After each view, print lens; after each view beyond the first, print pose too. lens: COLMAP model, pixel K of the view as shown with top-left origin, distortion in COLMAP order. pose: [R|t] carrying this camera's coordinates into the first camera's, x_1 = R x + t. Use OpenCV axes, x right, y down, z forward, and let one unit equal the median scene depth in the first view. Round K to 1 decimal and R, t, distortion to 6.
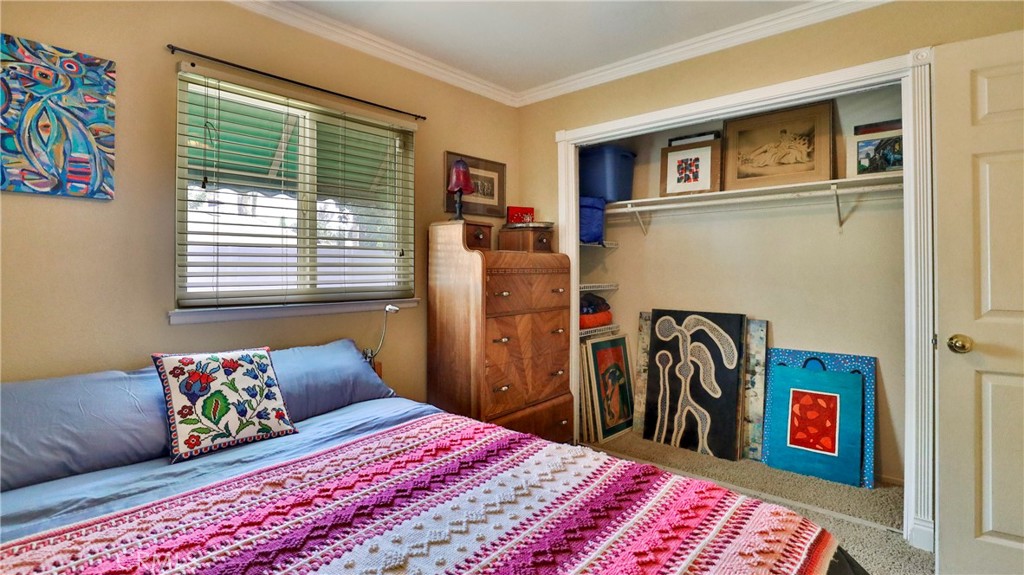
lens RADIAL K [[478.2, 0, 512.4], [0, 478.2, 260.3], [0, 0, 1]] dist [-0.044168, 0.014929]
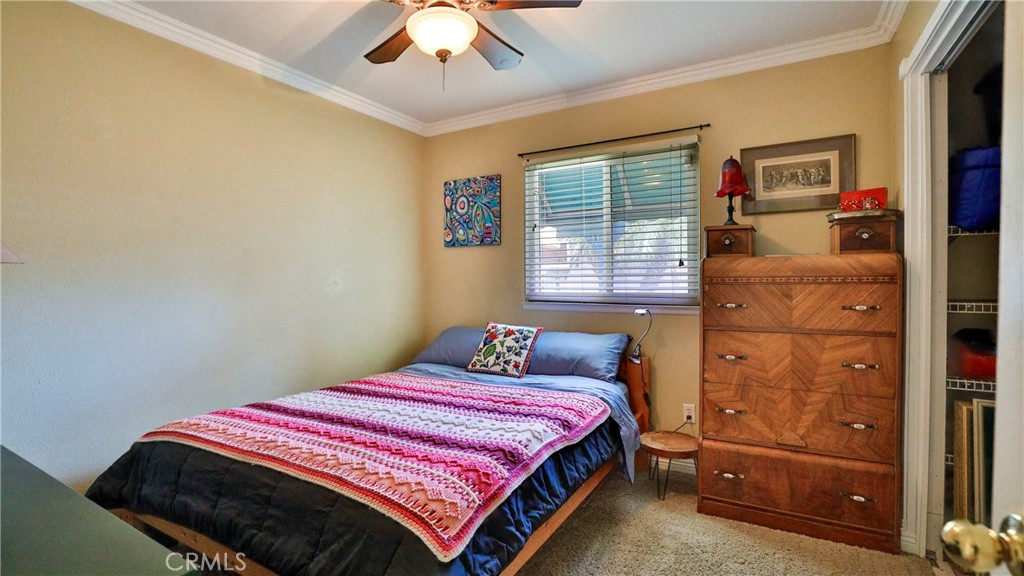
lens RADIAL K [[478.2, 0, 511.3], [0, 478.2, 288.4], [0, 0, 1]] dist [-0.044168, 0.014929]
pose [[0.192158, 0.019758, -0.981165, 1.158130], [0.025641, 0.999355, 0.025146, 0.008797], [0.981029, -0.029990, 0.191527, 0.652693]]
